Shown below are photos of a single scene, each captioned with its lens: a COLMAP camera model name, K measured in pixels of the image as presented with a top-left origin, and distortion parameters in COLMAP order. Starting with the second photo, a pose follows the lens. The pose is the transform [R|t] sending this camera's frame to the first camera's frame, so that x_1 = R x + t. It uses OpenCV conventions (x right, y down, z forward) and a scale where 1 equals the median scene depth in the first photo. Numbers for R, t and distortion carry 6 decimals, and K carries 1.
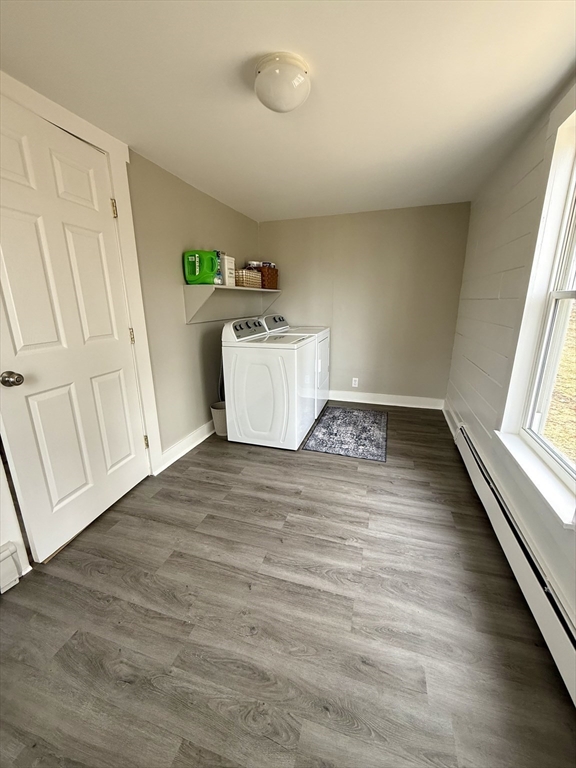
lens RADIAL K [[307.0, 0, 287.7], [0, 307.0, 382.8], [0, 0, 1]] dist [-0.000511, -0.000478]
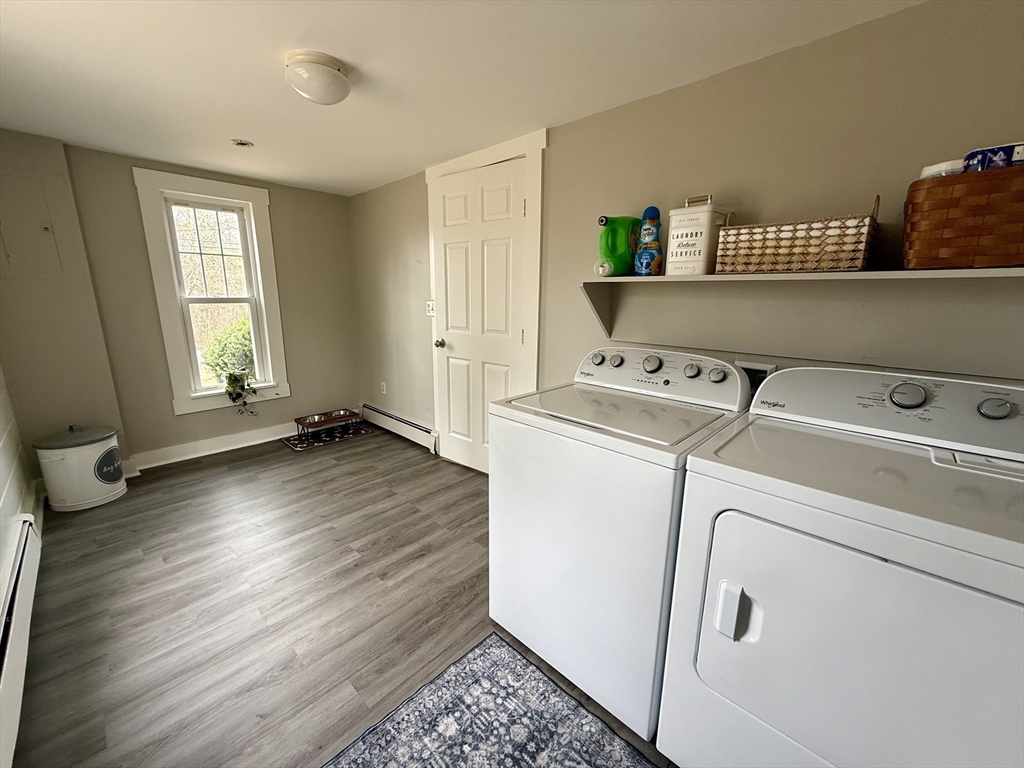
lens RADIAL K [[409.3, 0, 509.8], [0, 409.3, 383.0], [0, 0, 1]] dist [-0.000511, -0.000478]
pose [[-0.444076, 0.198475, -0.873730, 0.706822], [-0.234479, 0.915429, 0.327122, -0.465768], [0.864764, 0.350138, -0.359982, 1.596466]]
